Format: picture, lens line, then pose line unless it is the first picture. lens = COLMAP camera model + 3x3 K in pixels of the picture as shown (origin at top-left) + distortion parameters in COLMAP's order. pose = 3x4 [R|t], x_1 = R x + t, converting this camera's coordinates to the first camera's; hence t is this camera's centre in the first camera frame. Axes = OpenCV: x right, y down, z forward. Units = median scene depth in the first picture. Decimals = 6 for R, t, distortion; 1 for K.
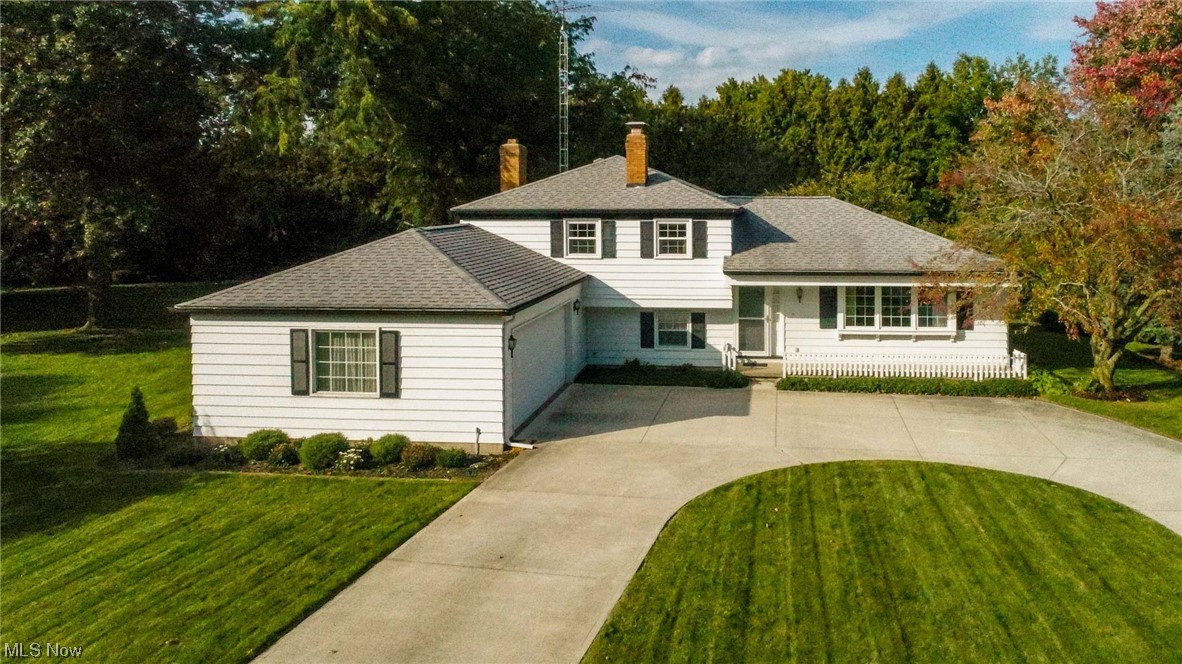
lens RADIAL K [[821.9, 0, 686.7], [0, 821.9, 231.4], [0, 0, 1]] dist [0.000538, 0.000016]
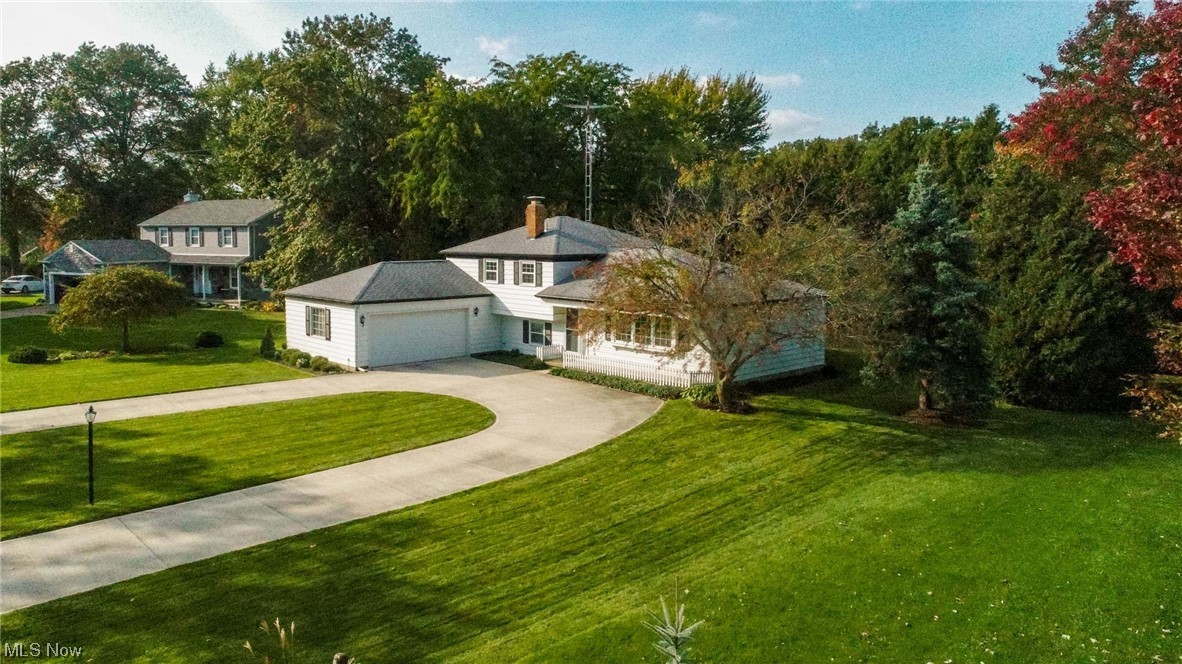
lens RADIAL K [[792.6, 0, 506.7], [0, 792.6, 330.2], [0, 0, 1]] dist [0.000394, 0.000239]
pose [[0.713776, 0.090204, -0.694541, 0.995367], [-0.031450, 0.994799, 0.096879, -0.027848], [0.699668, -0.047306, 0.712900, -0.103380]]
